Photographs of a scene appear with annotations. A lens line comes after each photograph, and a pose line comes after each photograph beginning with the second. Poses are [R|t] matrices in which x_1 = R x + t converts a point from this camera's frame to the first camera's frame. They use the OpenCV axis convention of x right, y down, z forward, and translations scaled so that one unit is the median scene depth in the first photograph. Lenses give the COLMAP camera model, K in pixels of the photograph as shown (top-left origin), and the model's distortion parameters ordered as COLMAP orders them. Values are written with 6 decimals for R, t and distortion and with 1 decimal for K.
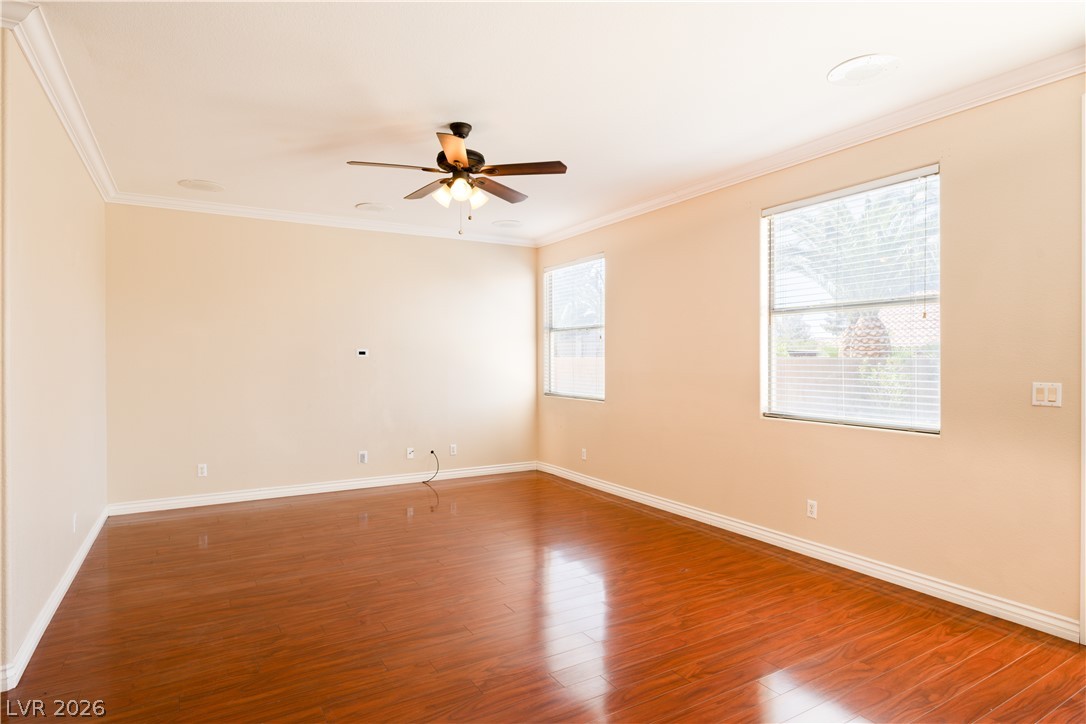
lens RADIAL K [[597.0, 0, 540.8], [0, 597.0, 366.4], [0, 0, 1]] dist [0.004206, 0.000152]
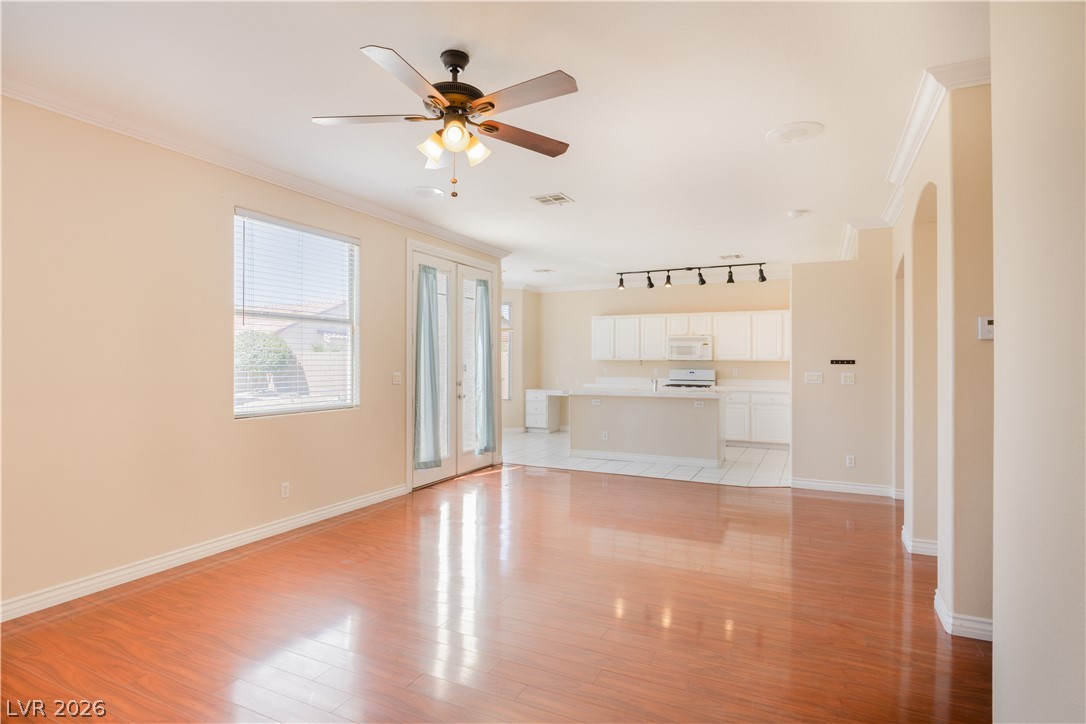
lens RADIAL K [[561.5, 0, 541.2], [0, 561.5, 361.4], [0, 0, 1]] dist [0.003176, 0.000183]
pose [[-0.551091, -0.003048, 0.834439, -0.806542], [0.007125, 0.999940, 0.008358, -0.017549], [-0.834415, 0.010551, -0.551036, 1.318347]]
